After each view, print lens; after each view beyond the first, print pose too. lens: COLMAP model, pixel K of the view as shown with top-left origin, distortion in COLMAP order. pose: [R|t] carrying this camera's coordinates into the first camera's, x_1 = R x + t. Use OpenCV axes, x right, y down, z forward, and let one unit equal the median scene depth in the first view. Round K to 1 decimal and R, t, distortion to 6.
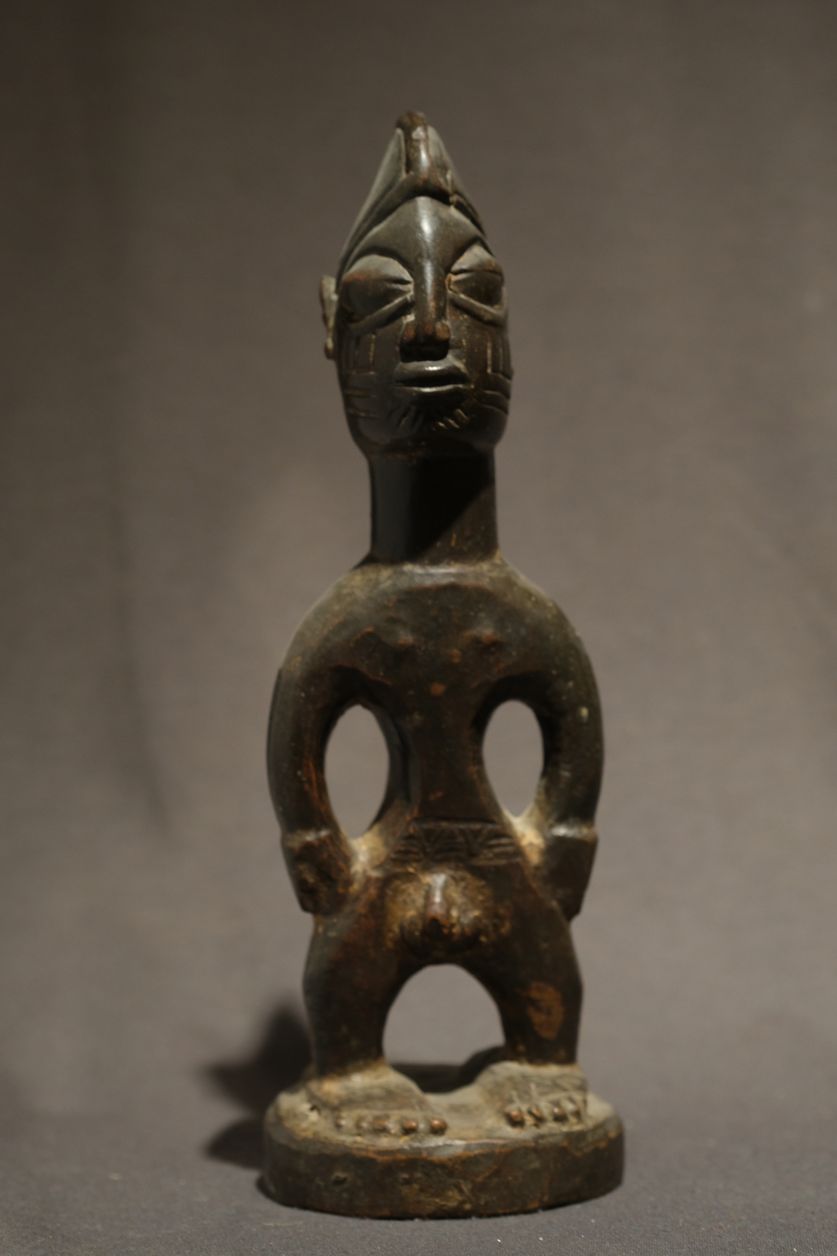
lens RADIAL K [[4181.0, 0, 418.5], [0, 4181.0, 628.0], [0, 0, 1]] dist [0.197610, 0.832840]
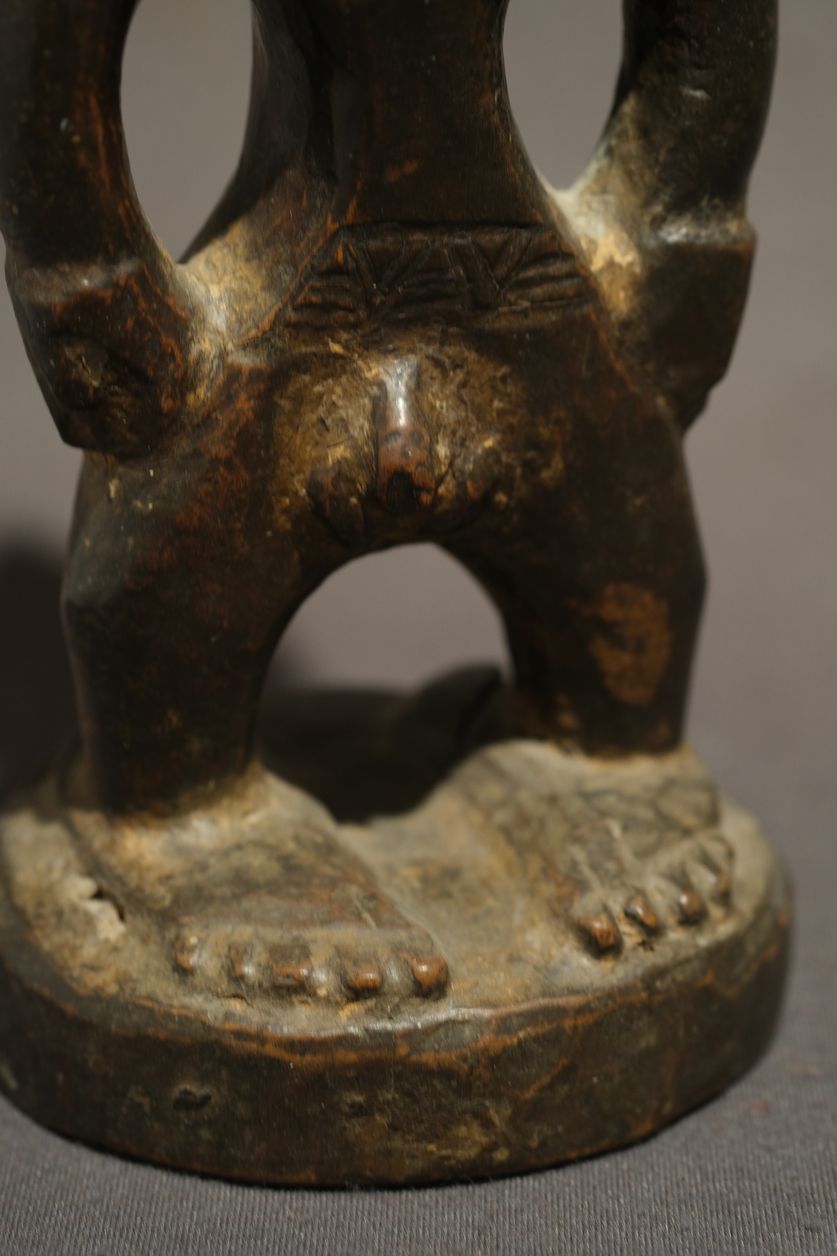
lens RADIAL K [[4181.0, 0, 418.5], [0, 4181.0, 628.0], [0, 0, 1]] dist [0.197610, 0.832840]
pose [[0.983509, -0.044623, 0.175268, -0.066958], [-0.010896, 0.952704, 0.303704, -0.040627], [-0.180530, -0.300605, 0.936507, 0.607693]]
